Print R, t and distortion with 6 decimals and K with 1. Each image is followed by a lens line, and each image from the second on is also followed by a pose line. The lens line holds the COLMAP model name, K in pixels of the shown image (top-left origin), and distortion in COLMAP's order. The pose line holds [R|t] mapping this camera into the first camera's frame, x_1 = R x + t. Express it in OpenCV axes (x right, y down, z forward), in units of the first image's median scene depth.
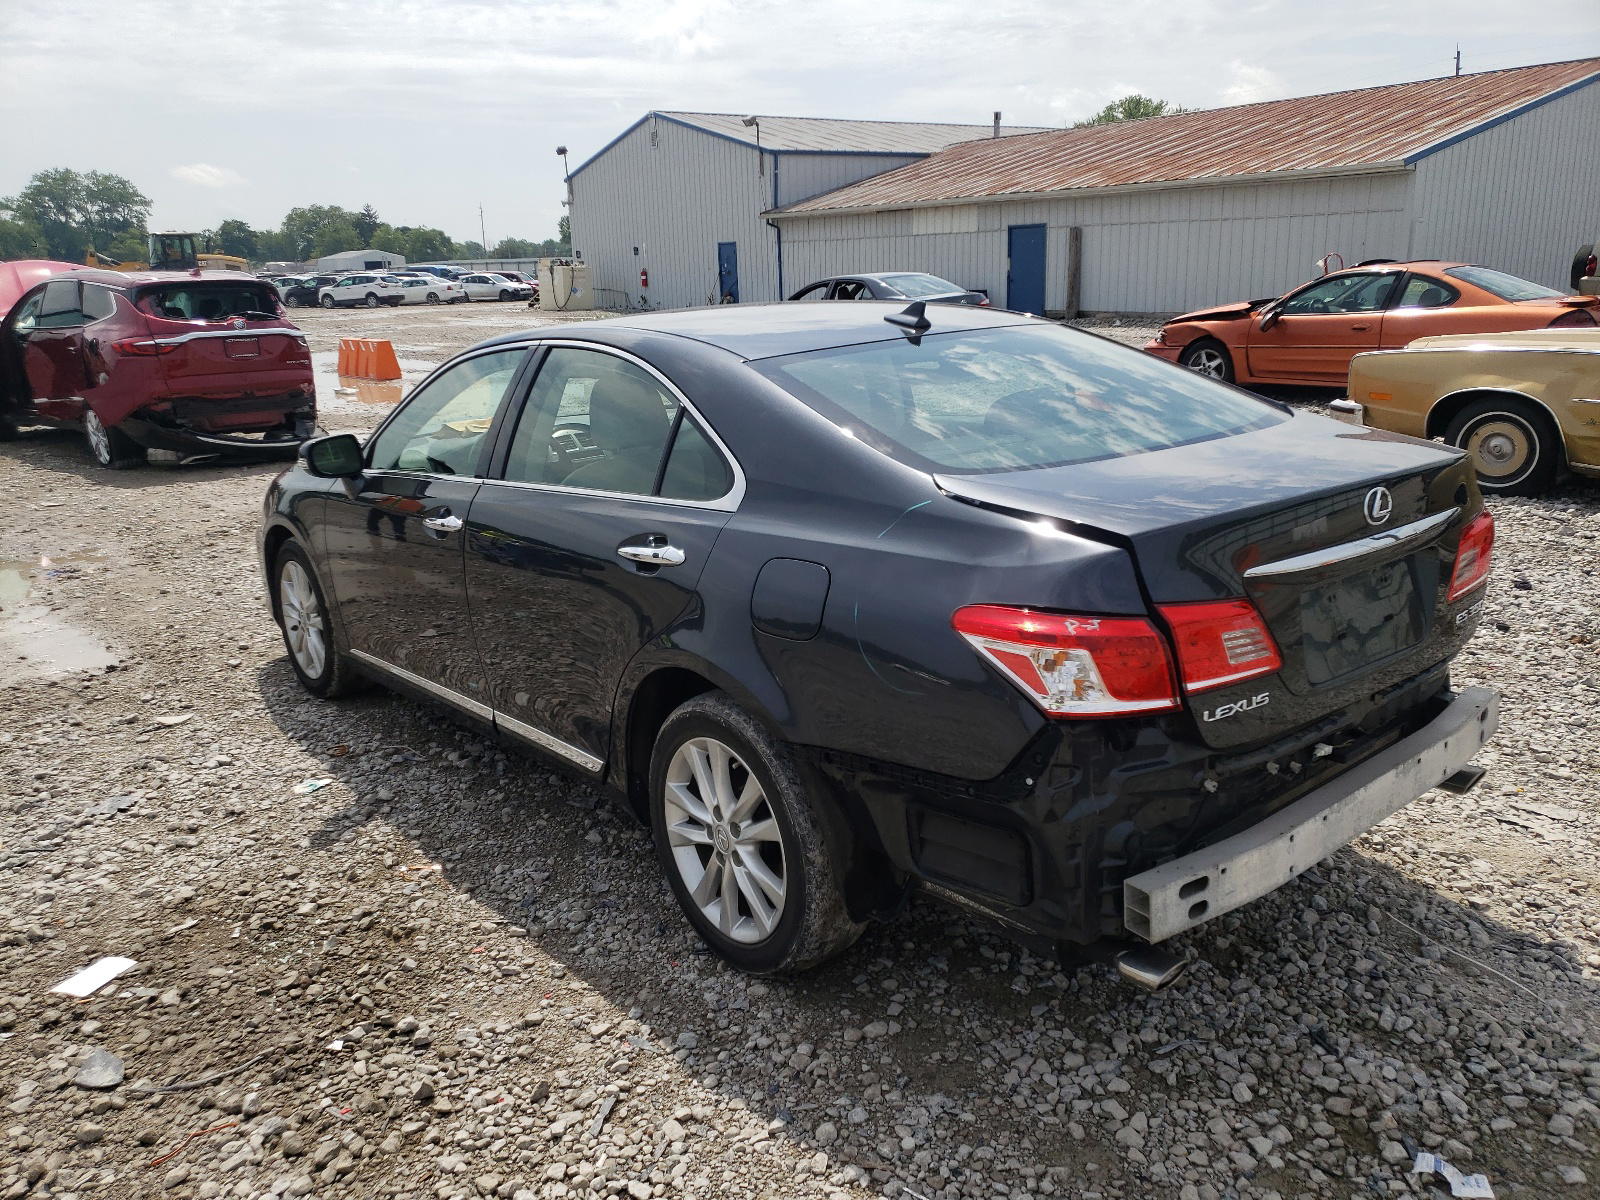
lens RADIAL K [[1402.7, 0, 894.9], [0, 1402.7, 601.1], [0, 0, 1]] dist [0.048526, -0.020124]
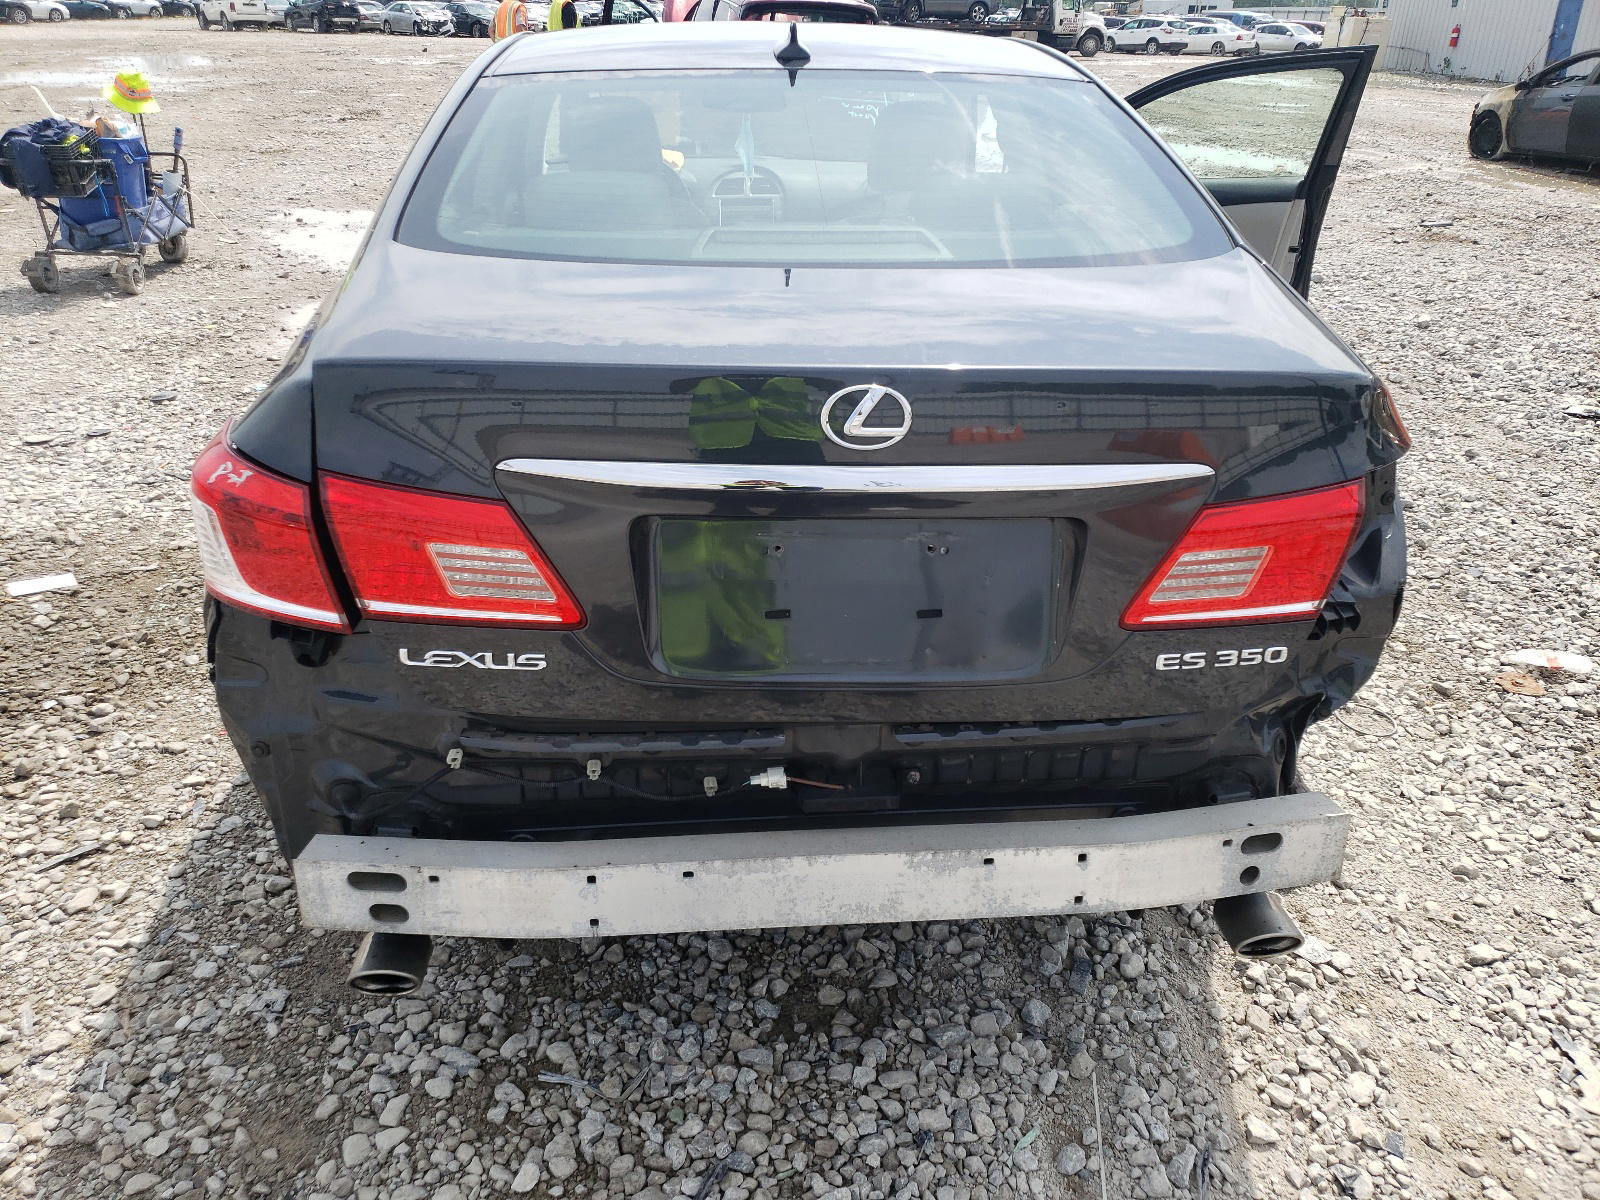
lens RADIAL K [[1402.7, 0, 894.9], [0, 1402.7, 601.1], [0, 0, 1]] dist [0.048526, -0.020124]
pose [[0.769828, 0.287176, -0.569995, 0.688636], [-0.197306, 0.956392, 0.215372, -0.119308], [0.606988, -0.053336, 0.792919, 0.537540]]
